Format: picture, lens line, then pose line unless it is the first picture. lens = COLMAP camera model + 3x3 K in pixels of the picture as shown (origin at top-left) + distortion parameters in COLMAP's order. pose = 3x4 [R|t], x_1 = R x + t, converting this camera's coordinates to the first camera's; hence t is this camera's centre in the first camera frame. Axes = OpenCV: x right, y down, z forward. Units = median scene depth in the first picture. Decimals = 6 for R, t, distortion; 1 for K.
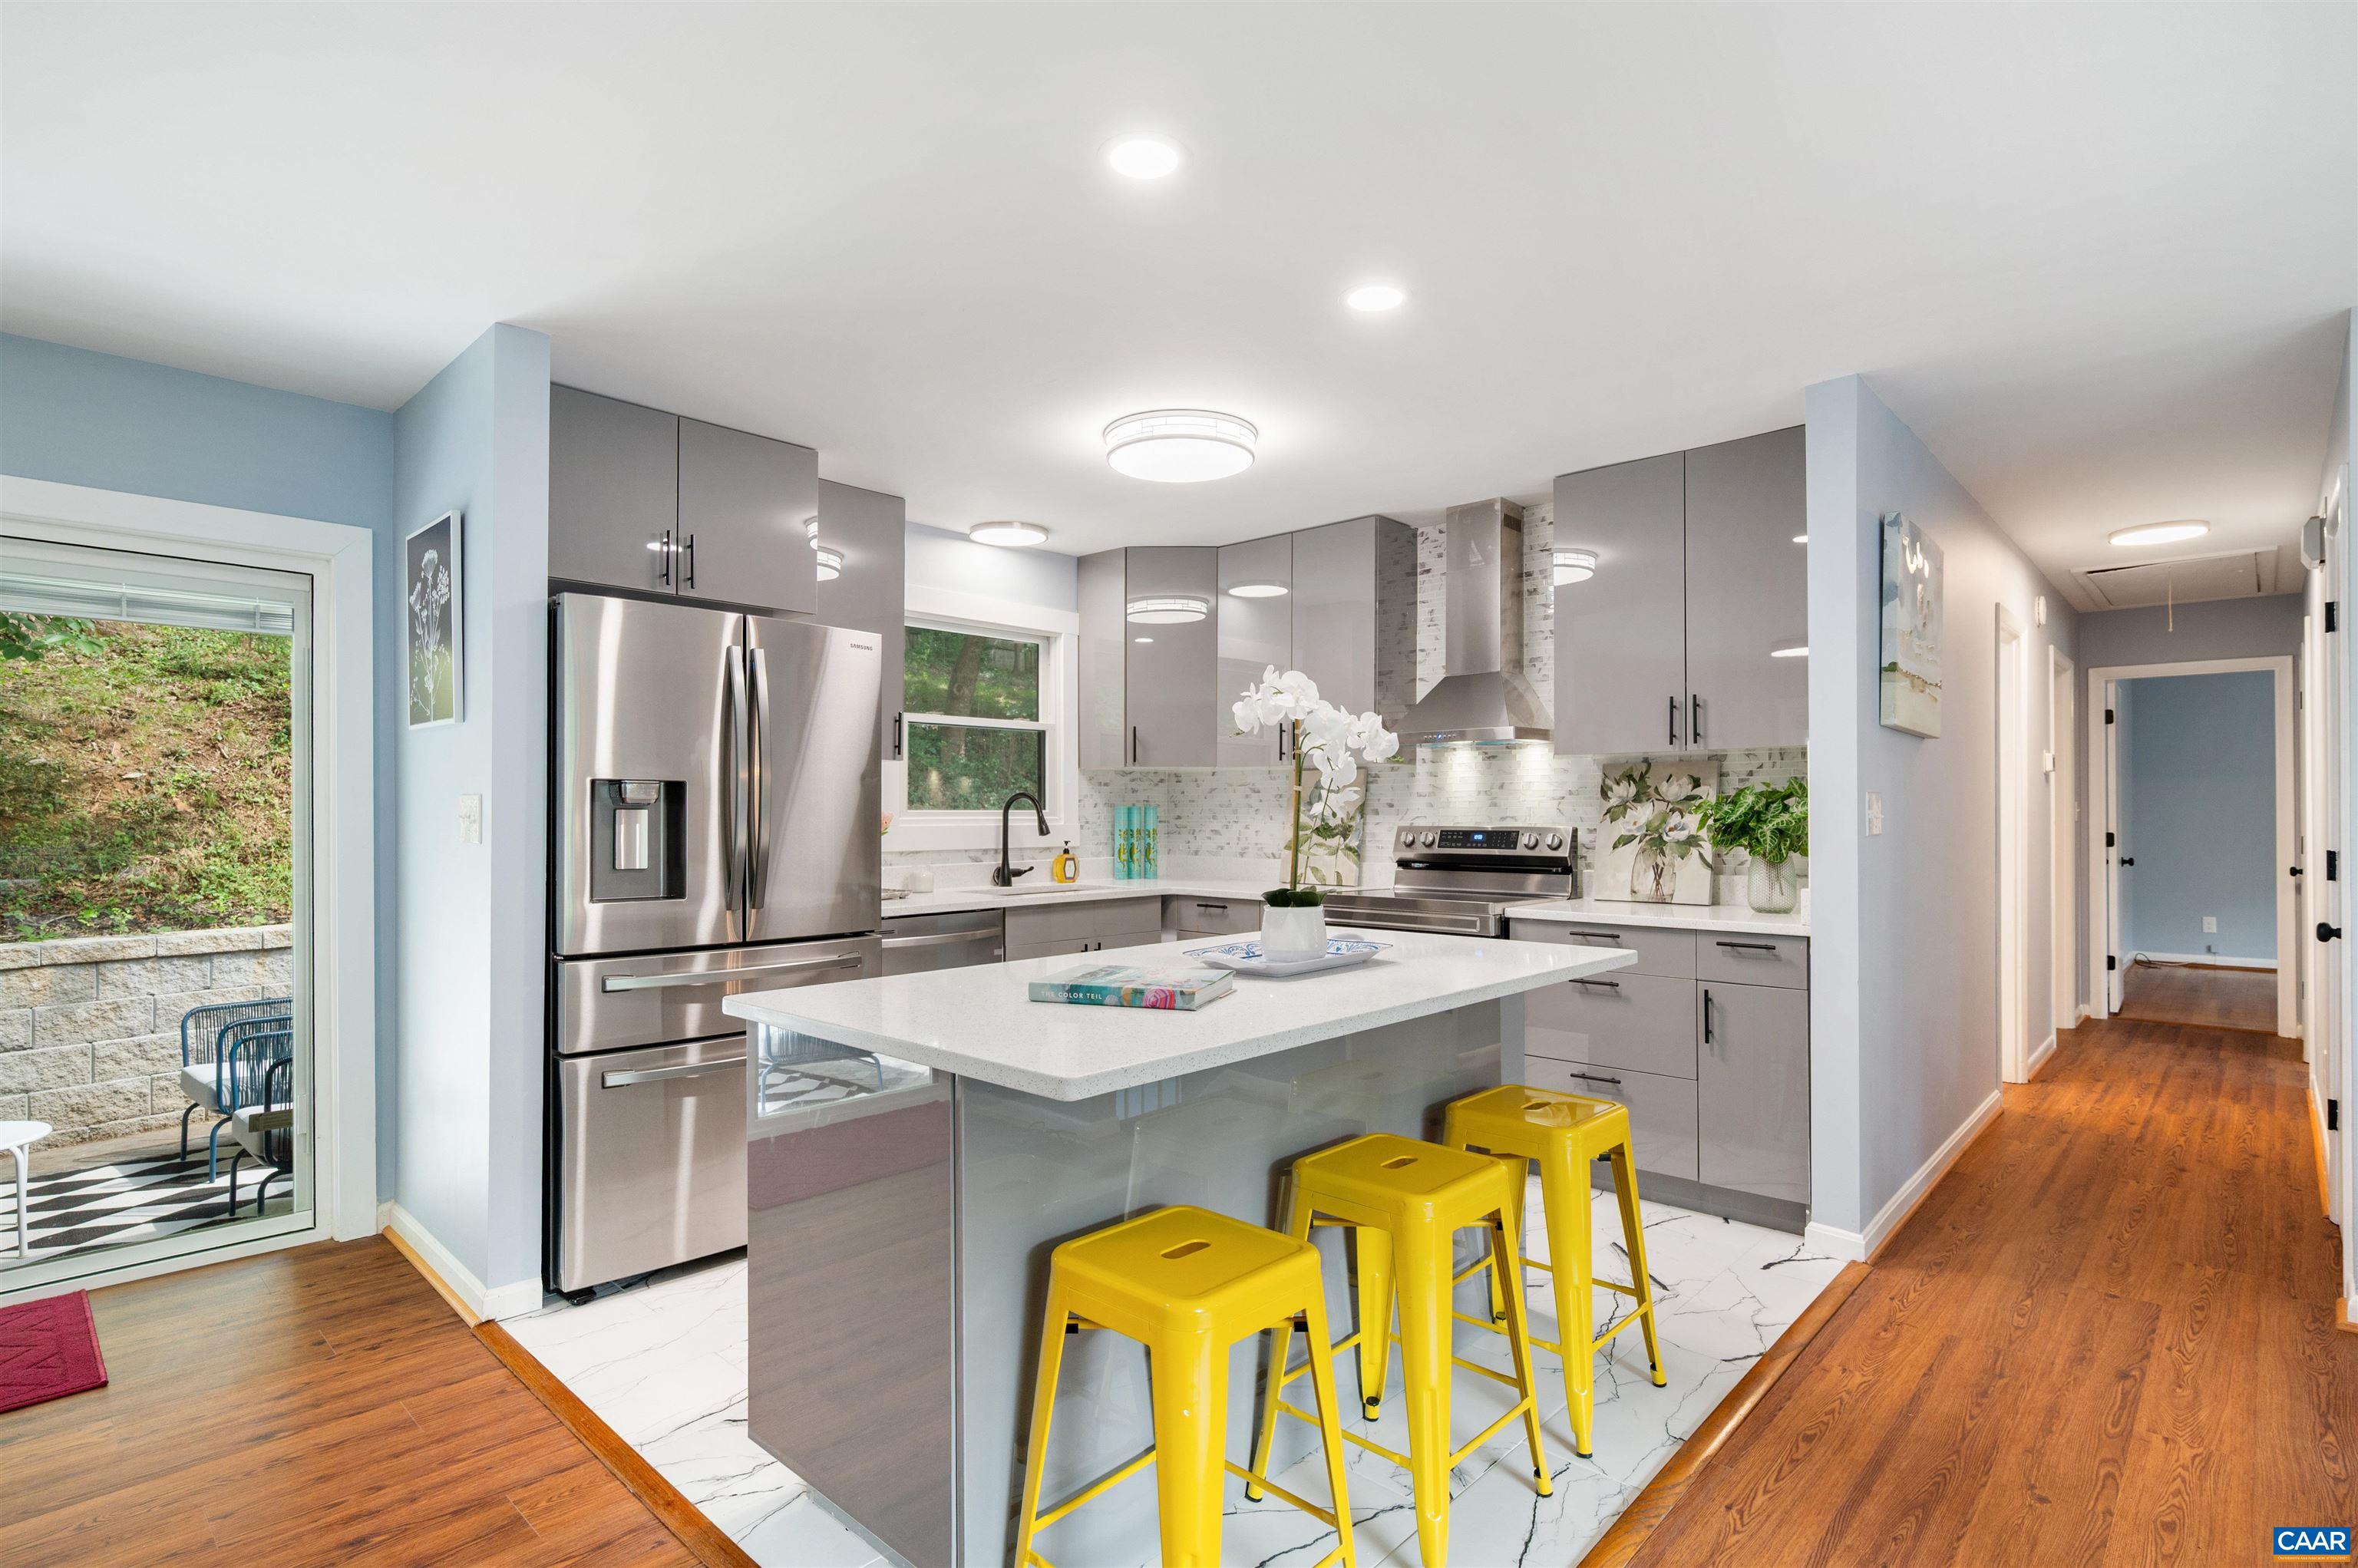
lens RADIAL K [[1153.5, 0, 1182.2], [0, 1153.5, 806.9], [0, 0, 1]] dist [-0.001965, 0.000397]
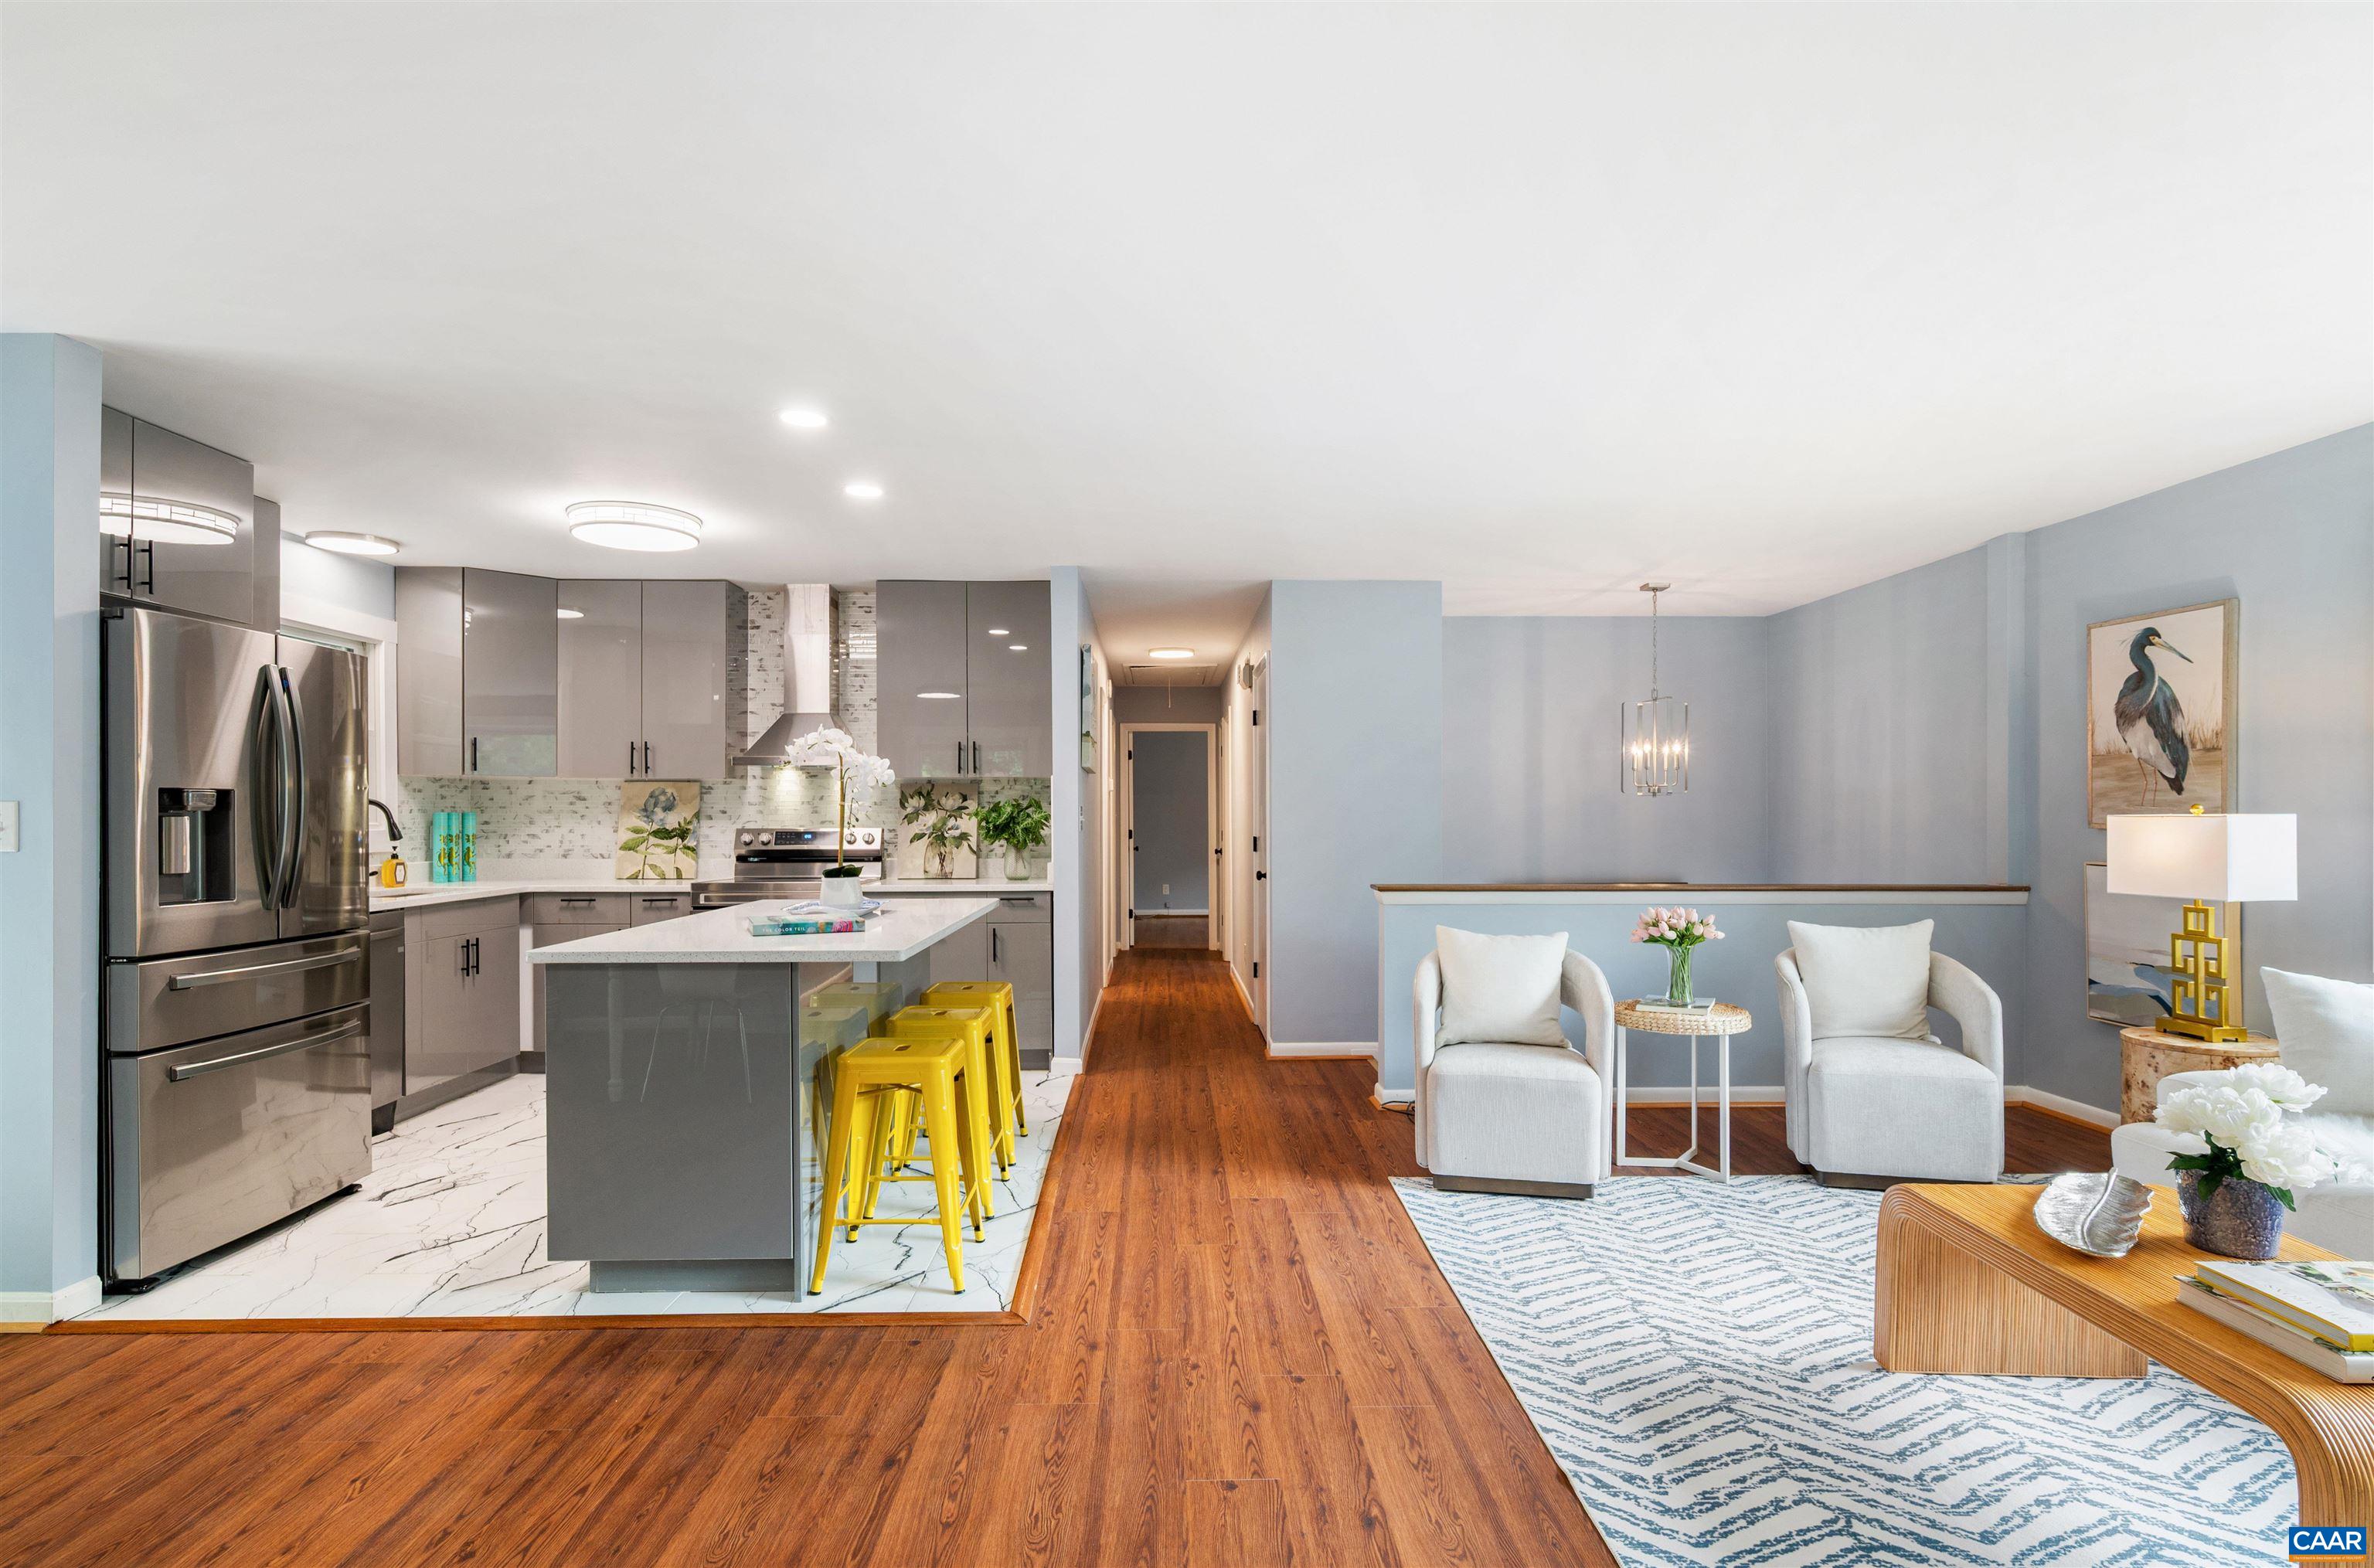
lens RADIAL K [[1159.6, 0, 1179.1], [0, 1159.6, 823.3], [0, 0, 1]] dist [-0.000067, 0.000212]
pose [[0.715612, -0.004554, 0.698483, -0.389770], [-0.002725, 0.999953, 0.009312, -0.002595], [-0.698492, -0.008567, 0.715566, -0.266587]]
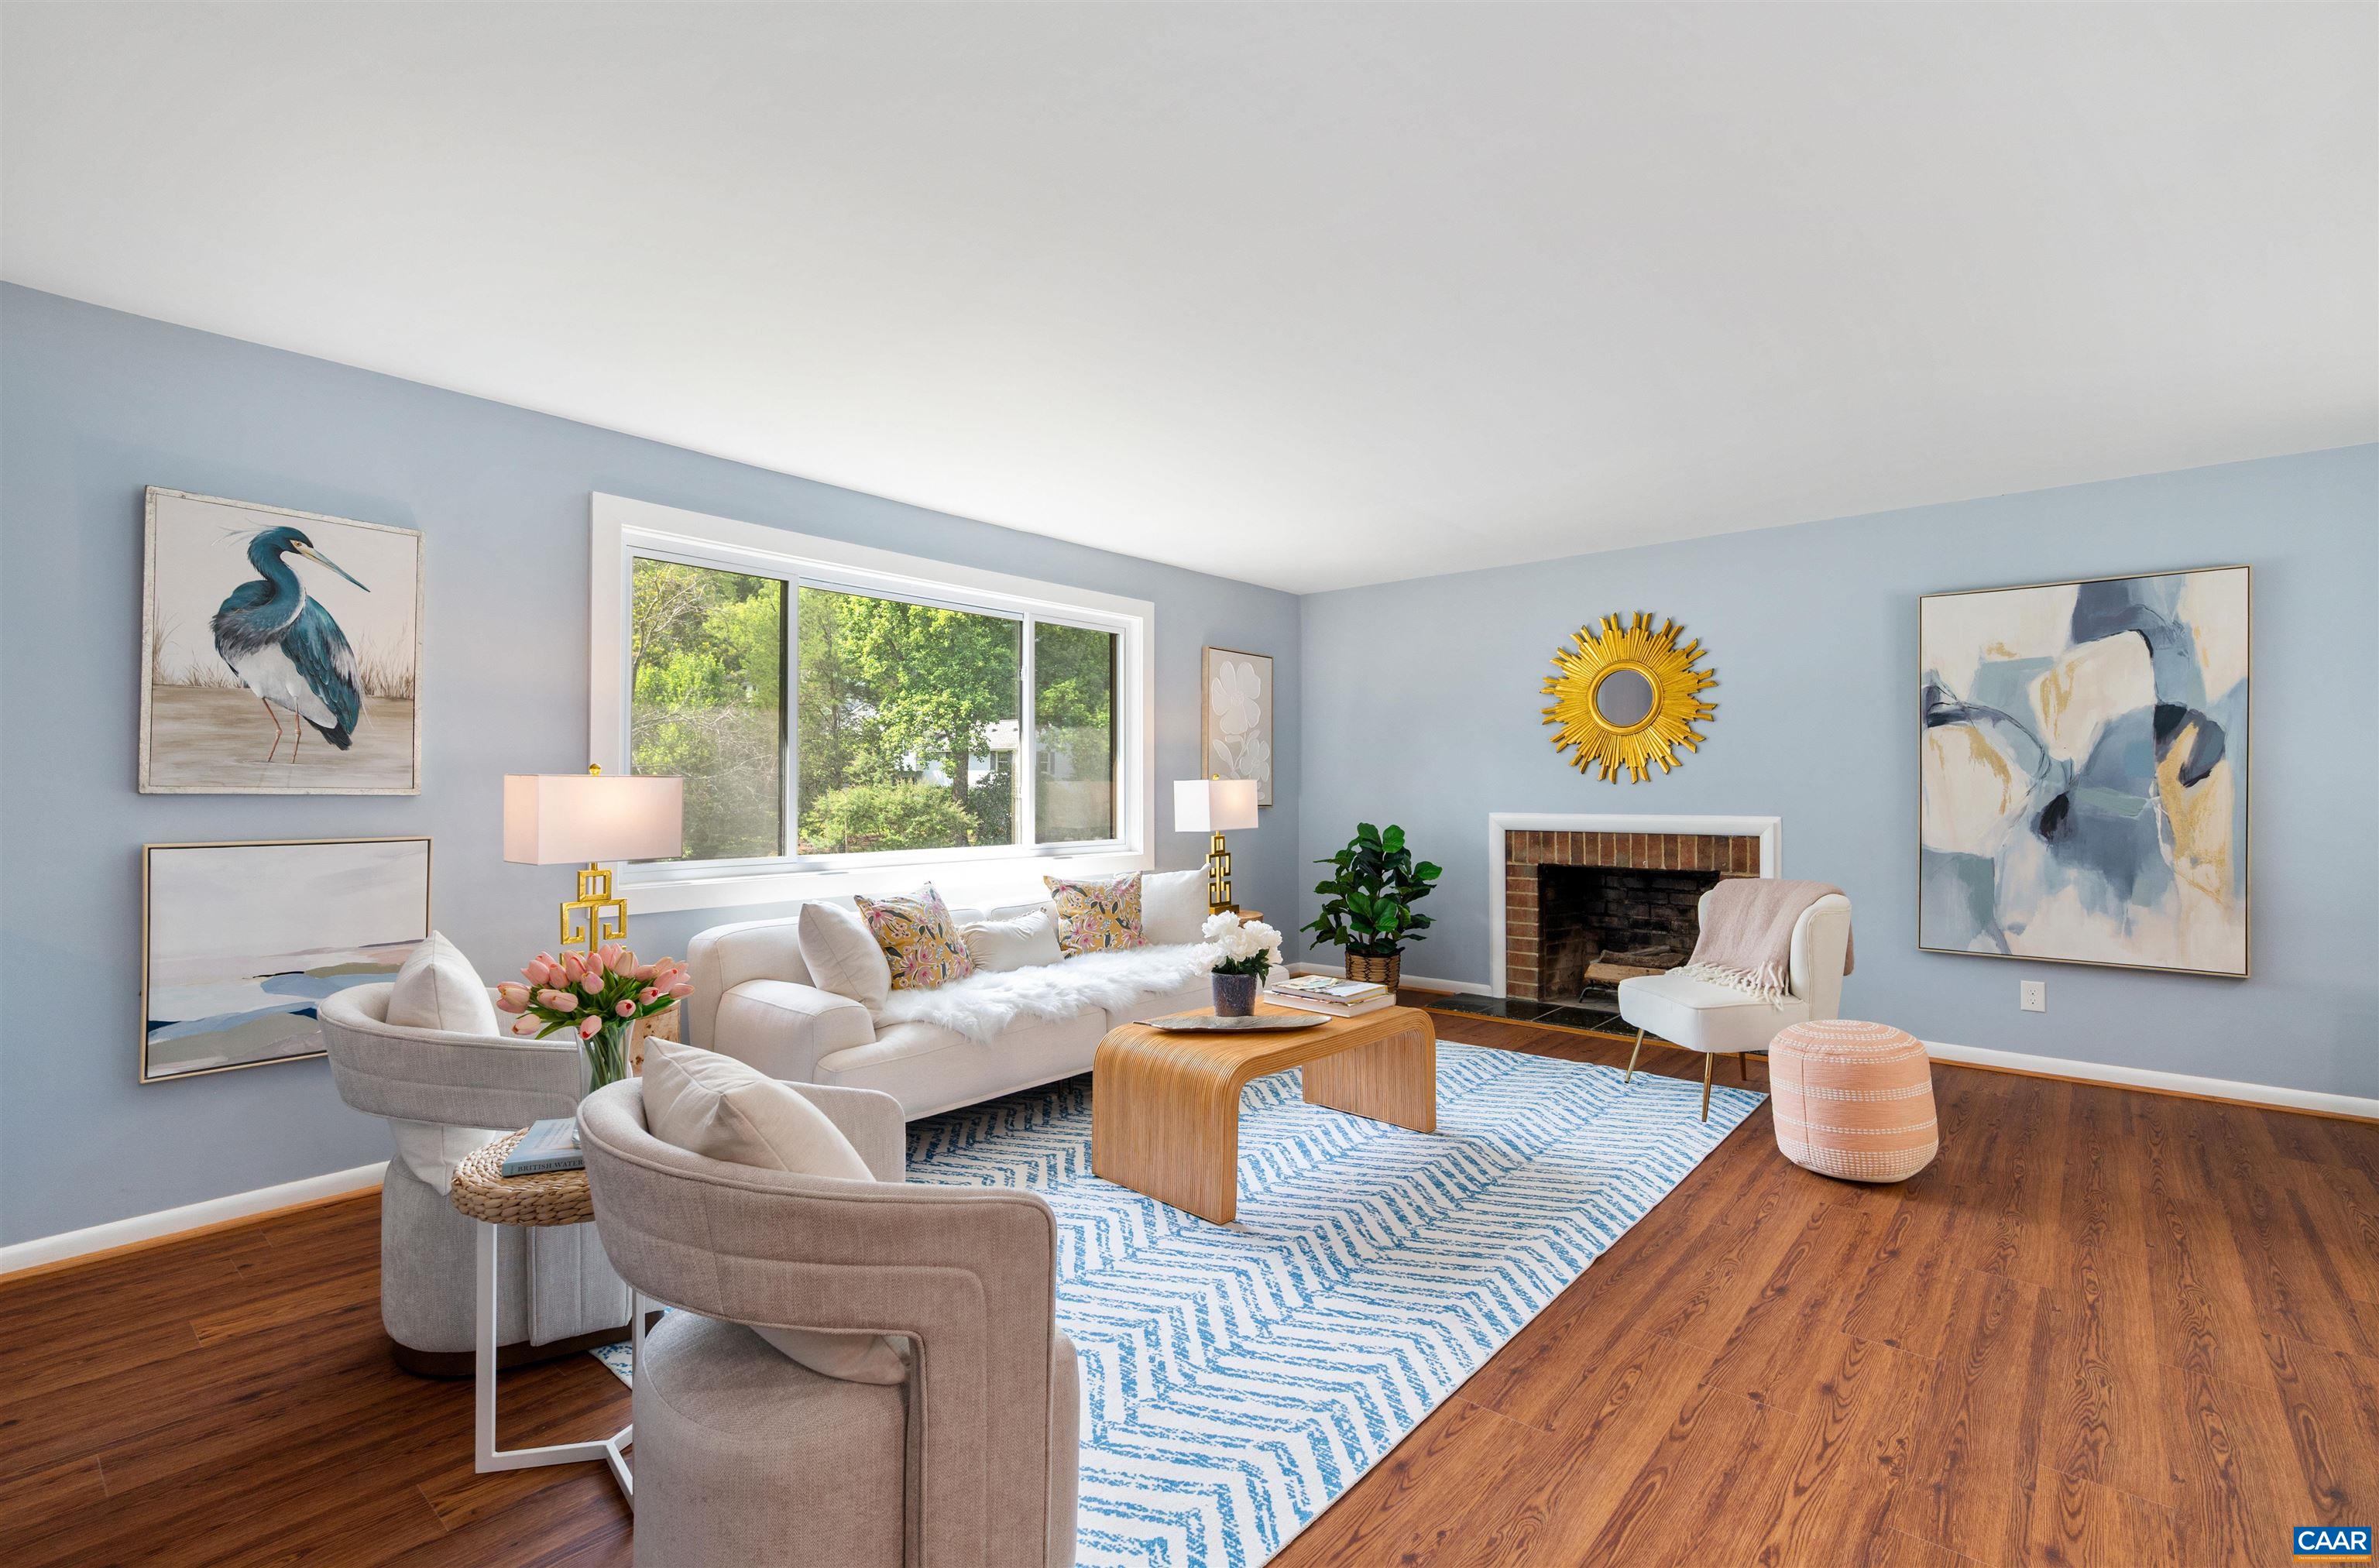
lens RADIAL K [[1055.4, 0, 1206.7], [0, 1055.4, 780.5], [0, 0, 1]] dist [0.002131, 0.000273]
pose [[-0.998413, 0.000772, -0.056306, 0.345882], [0.001464, 0.999924, -0.012263, 0.010670], [0.056292, -0.012326, -0.998338, 0.586600]]
